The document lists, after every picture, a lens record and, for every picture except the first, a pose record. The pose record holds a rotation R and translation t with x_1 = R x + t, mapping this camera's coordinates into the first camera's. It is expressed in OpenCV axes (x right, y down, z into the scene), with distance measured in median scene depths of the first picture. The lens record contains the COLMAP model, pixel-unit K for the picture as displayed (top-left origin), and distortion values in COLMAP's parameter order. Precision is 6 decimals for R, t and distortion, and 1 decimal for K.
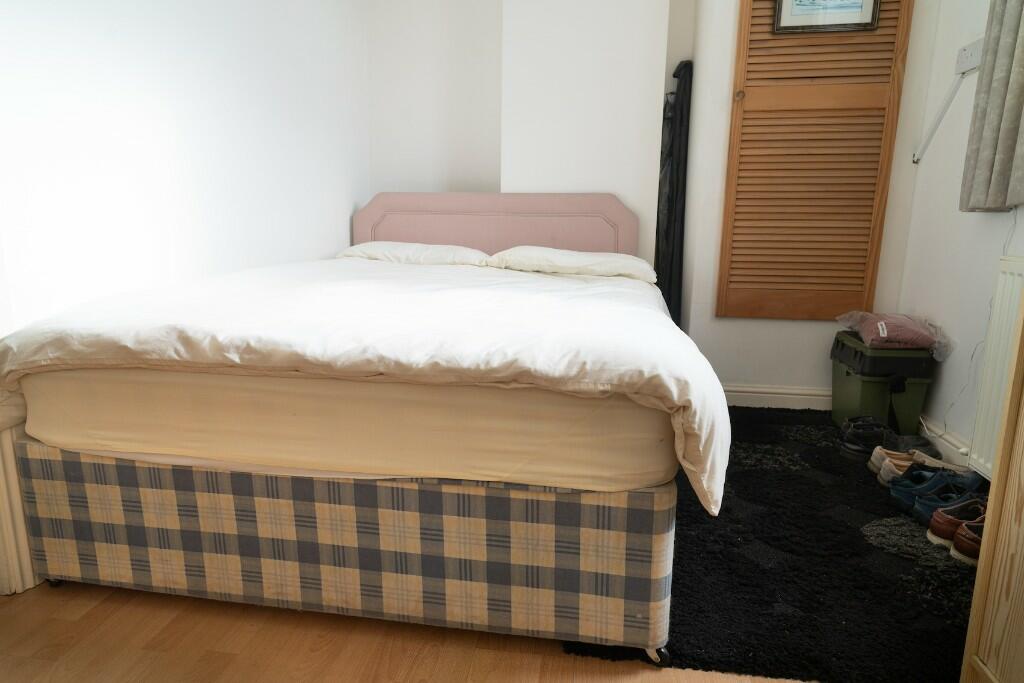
lens RADIAL K [[630.7, 0, 511.1], [0, 630.7, 373.2], [0, 0, 1]] dist [0.002614, -0.000313]
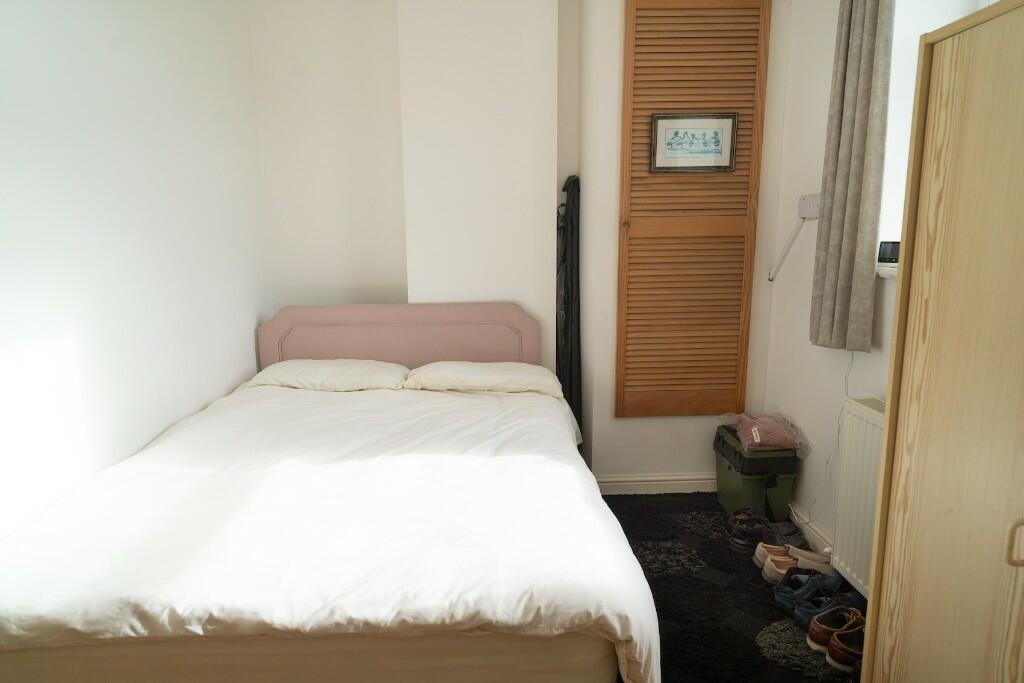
lens RADIAL K [[628.7, 0, 512.0], [0, 628.7, 341.5], [0, 0, 1]] dist [0.000979, 0.001062]
pose [[0.980232, -0.054665, 0.190150, -0.067430], [0.057994, 0.998245, -0.011983, -0.273058], [-0.189161, 0.022774, 0.981682, -0.059217]]
